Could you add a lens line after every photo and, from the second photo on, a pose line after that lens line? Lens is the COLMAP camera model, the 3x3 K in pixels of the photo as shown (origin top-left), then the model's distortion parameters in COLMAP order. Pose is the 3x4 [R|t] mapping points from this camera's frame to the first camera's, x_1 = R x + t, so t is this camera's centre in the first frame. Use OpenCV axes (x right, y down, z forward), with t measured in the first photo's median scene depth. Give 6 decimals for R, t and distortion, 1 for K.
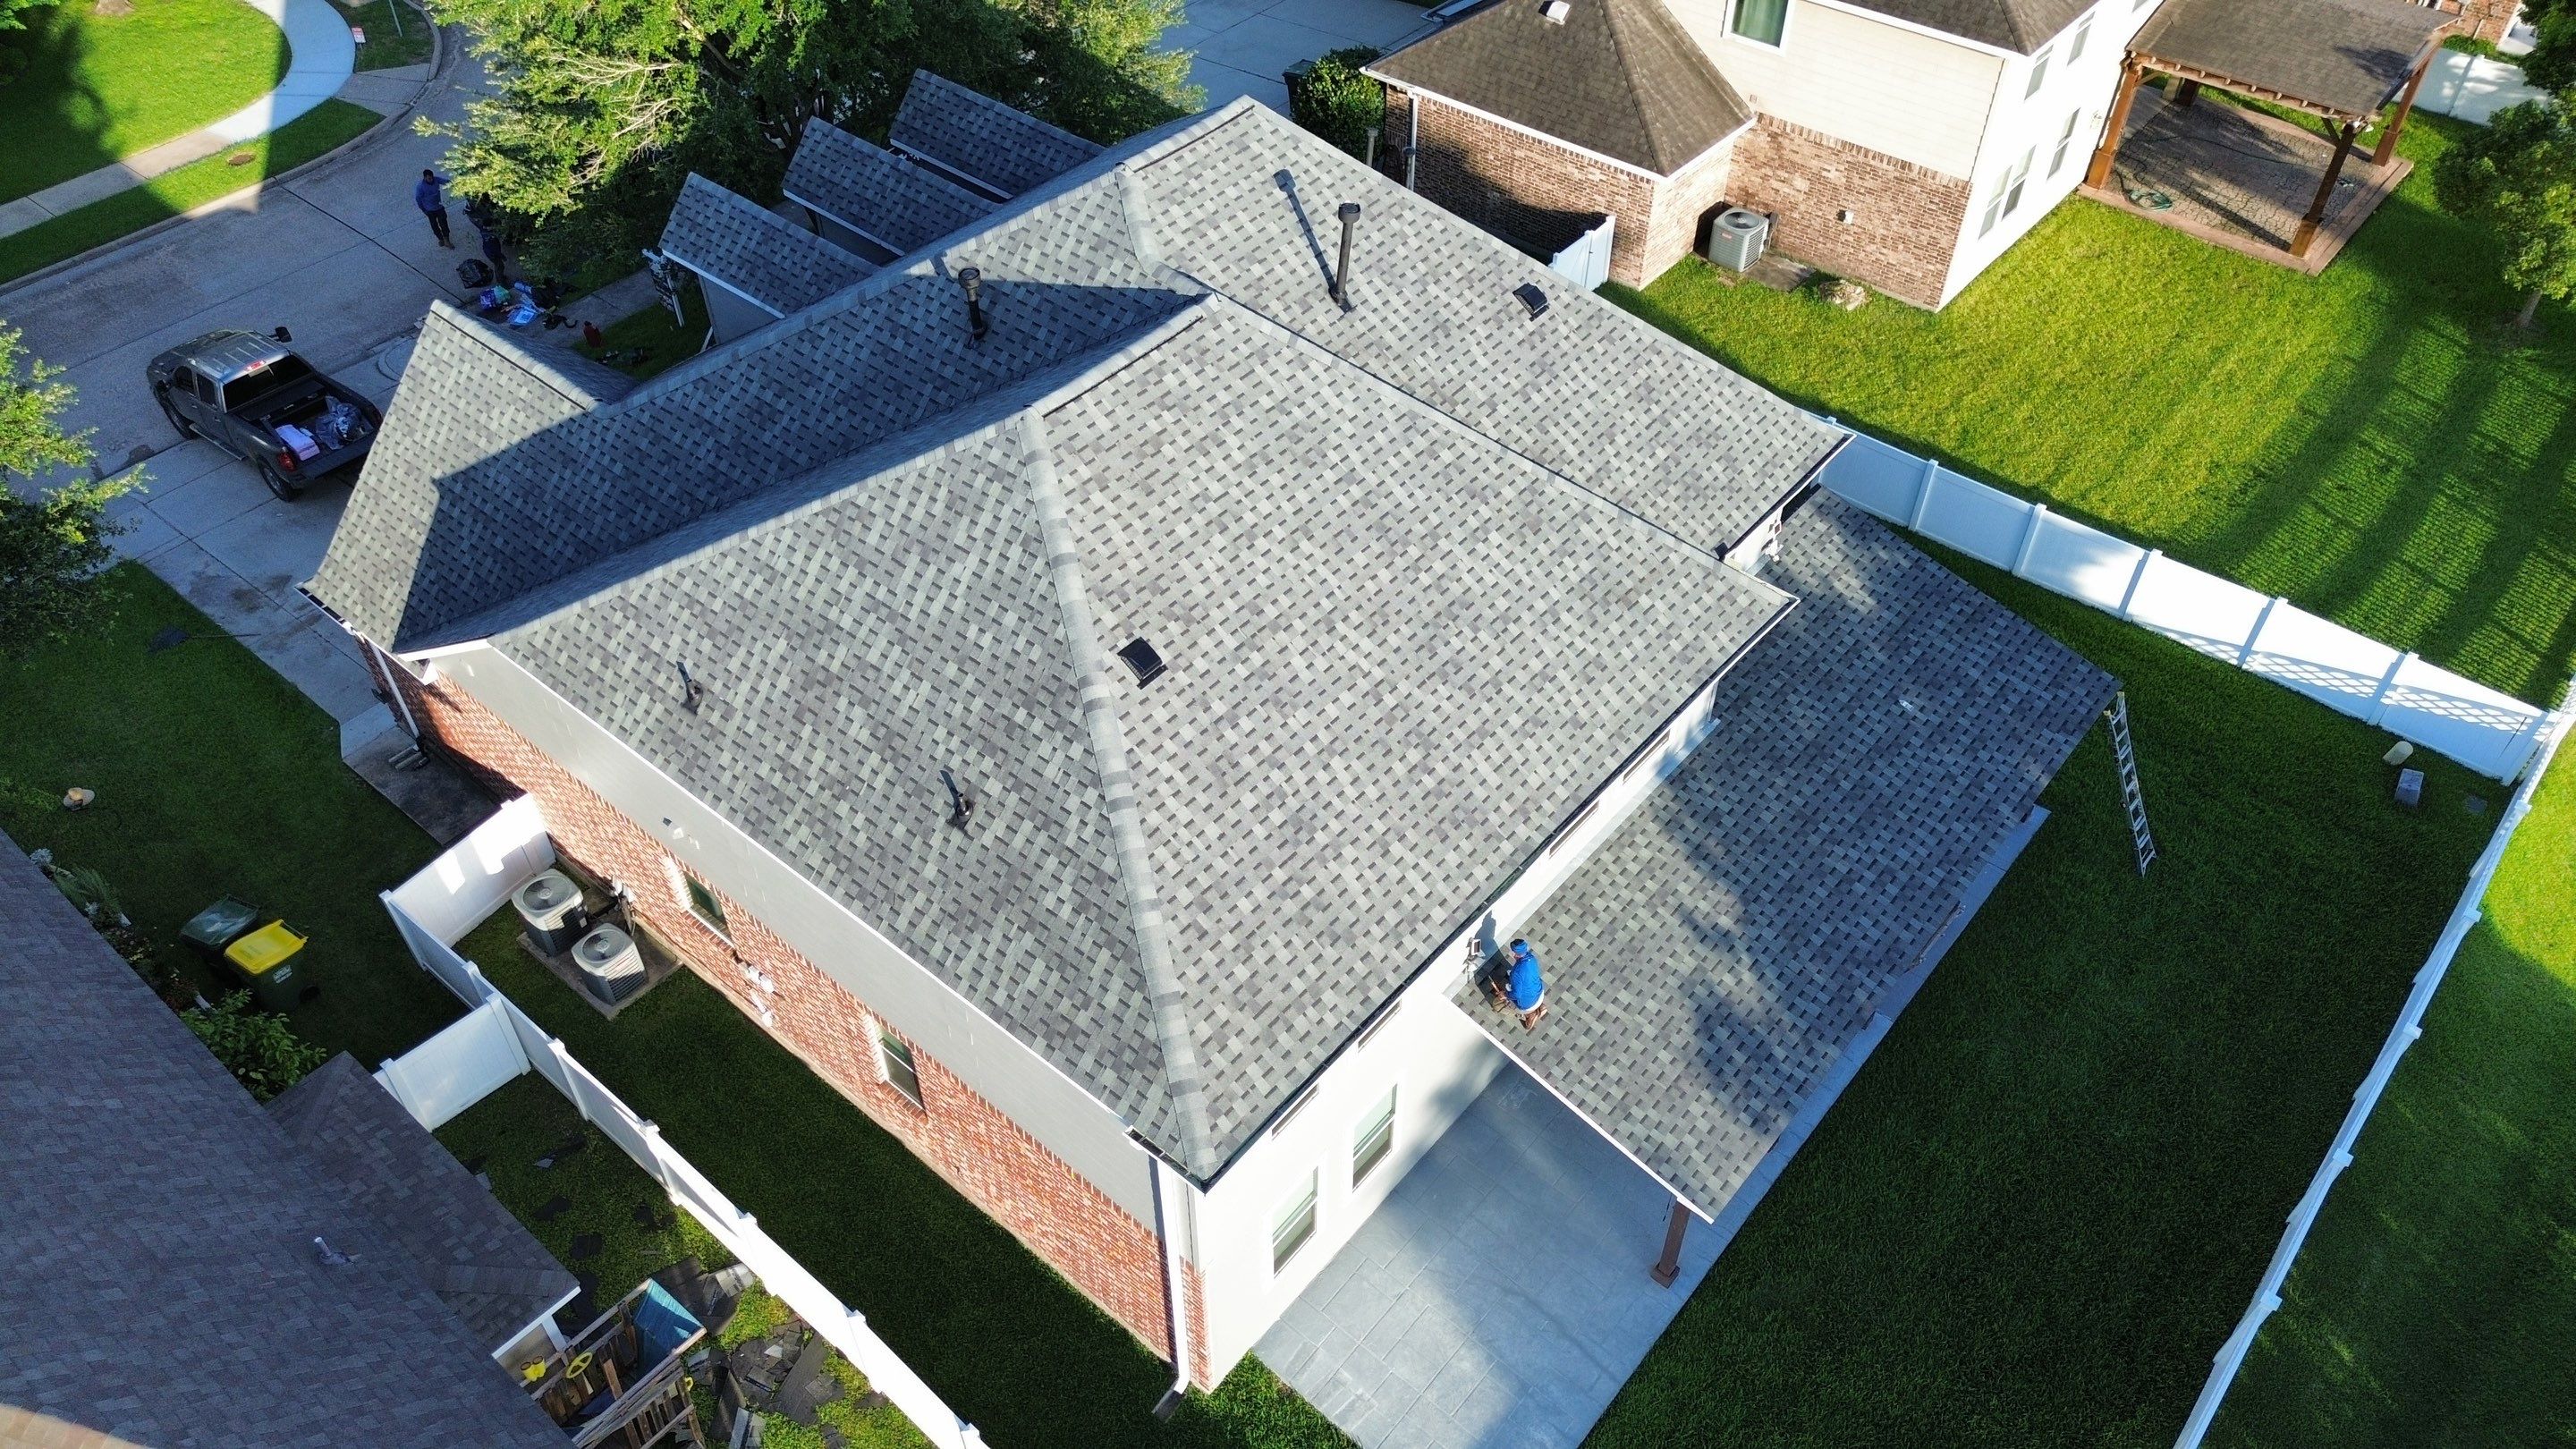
lens RADIAL K [[1818.9, 0, 1295.9], [0, 1818.9, 739.4], [0, 0, 1]] dist [0.084029, -0.087699]
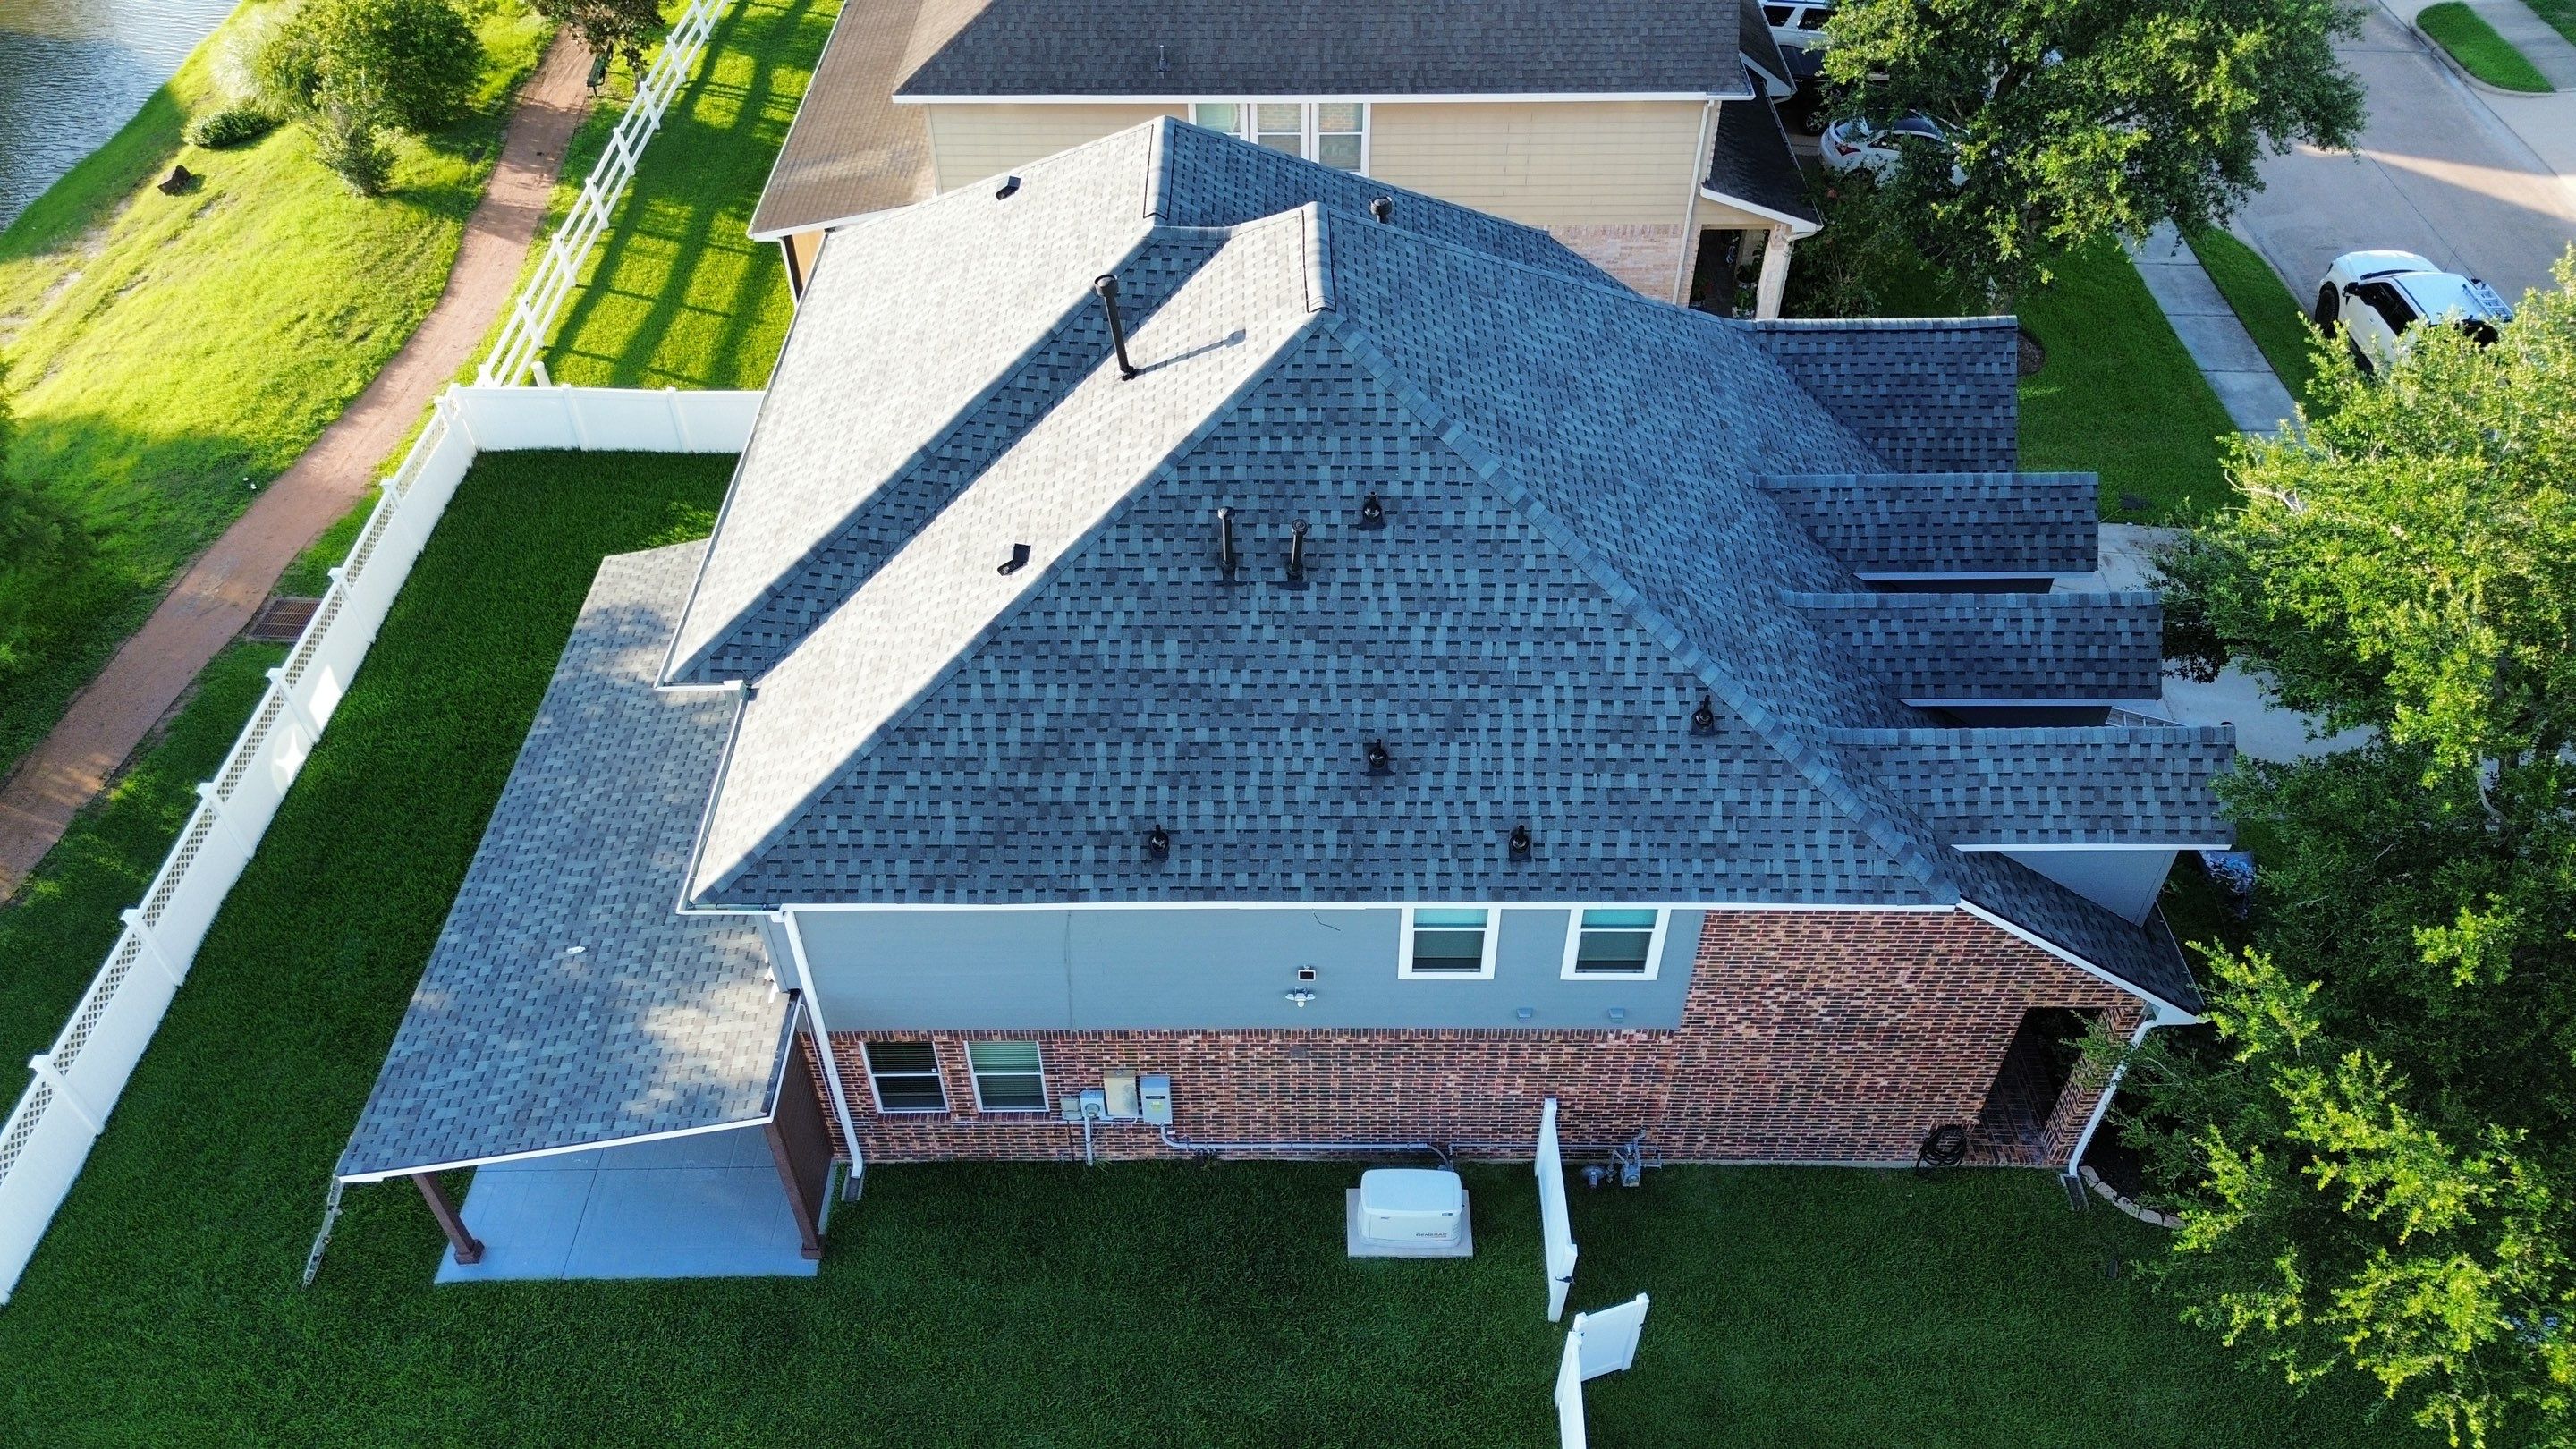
lens RADIAL K [[1818.9, 0, 1294.6], [0, 1818.9, 742.1], [0, 0, 1]] dist [0.084029, -0.087699]
pose [[-0.765257, 0.454466, -0.455897, 0.517662], [-0.449905, 0.128926, 0.883721, -1.187149], [0.460398, 0.881384, 0.105805, 1.183466]]
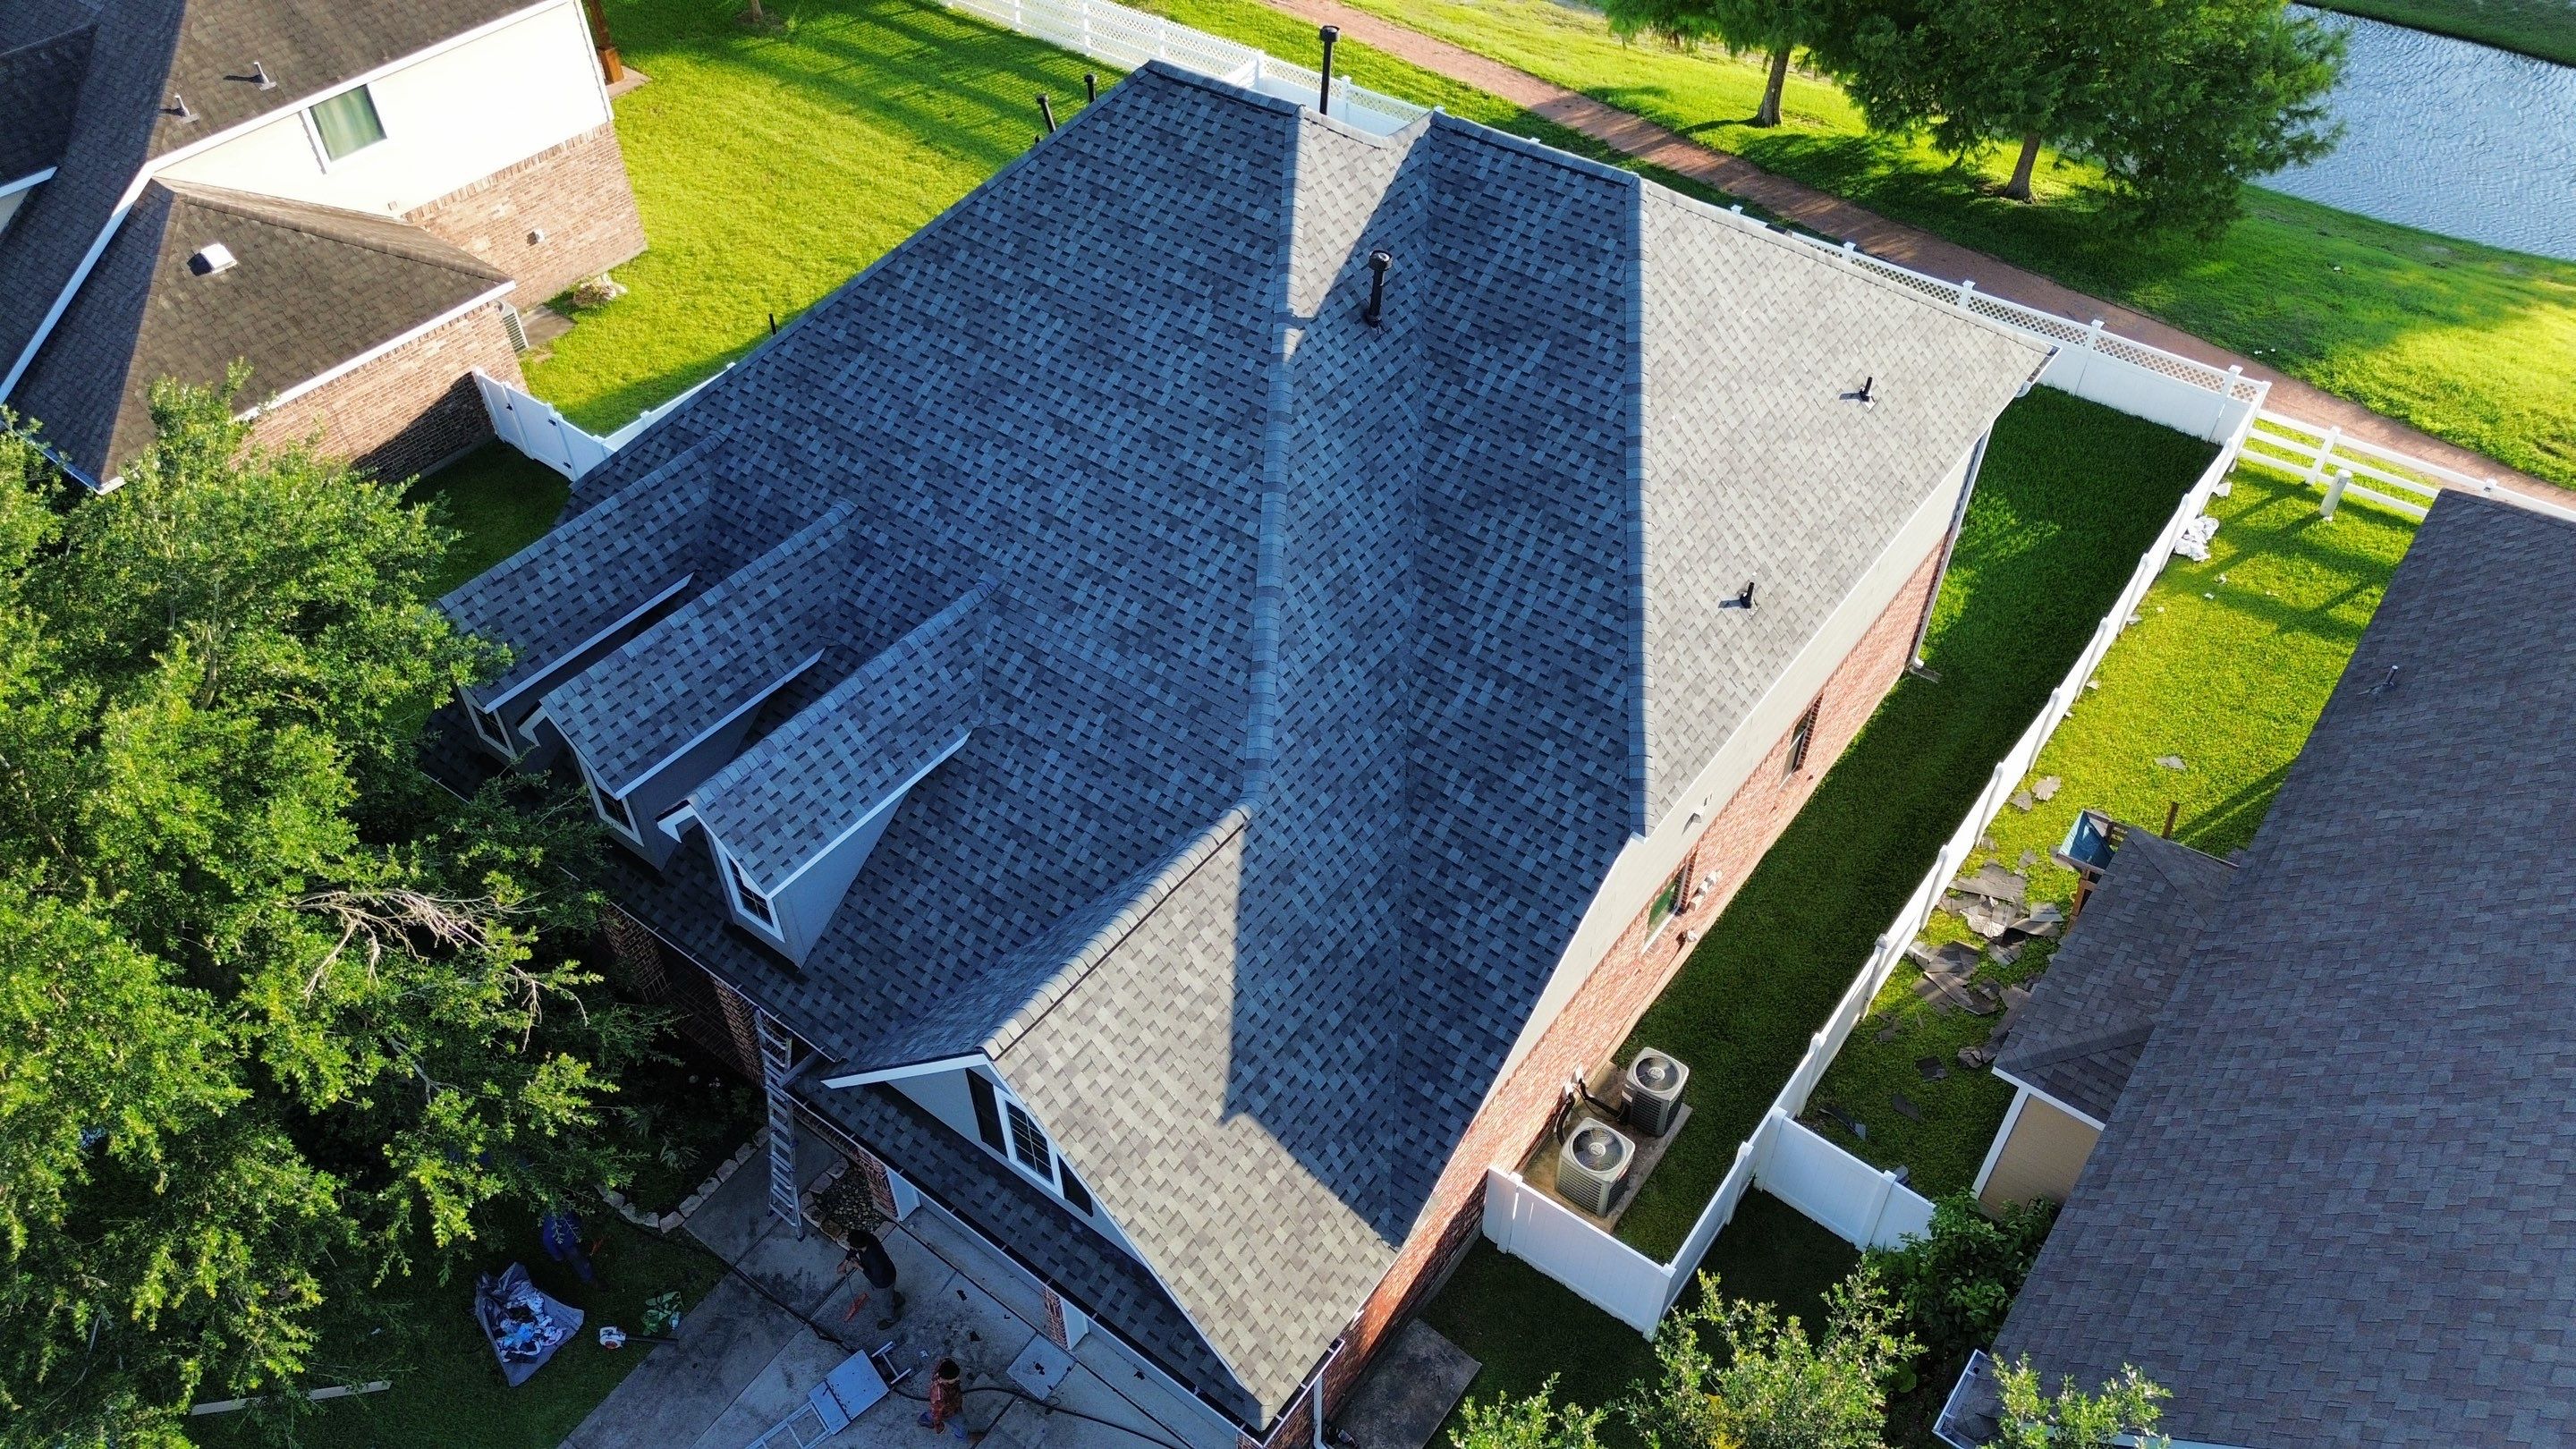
lens RADIAL K [[1818.9, 0, 1289.7], [0, 1818.9, 740.5], [0, 0, 1]] dist [0.084029, -0.087699]
pose [[-0.054487, -0.703390, 0.708712, -1.093169], [0.708906, 0.472597, 0.523550, -0.704564], [-0.703195, 0.530937, 0.472887, 0.732113]]
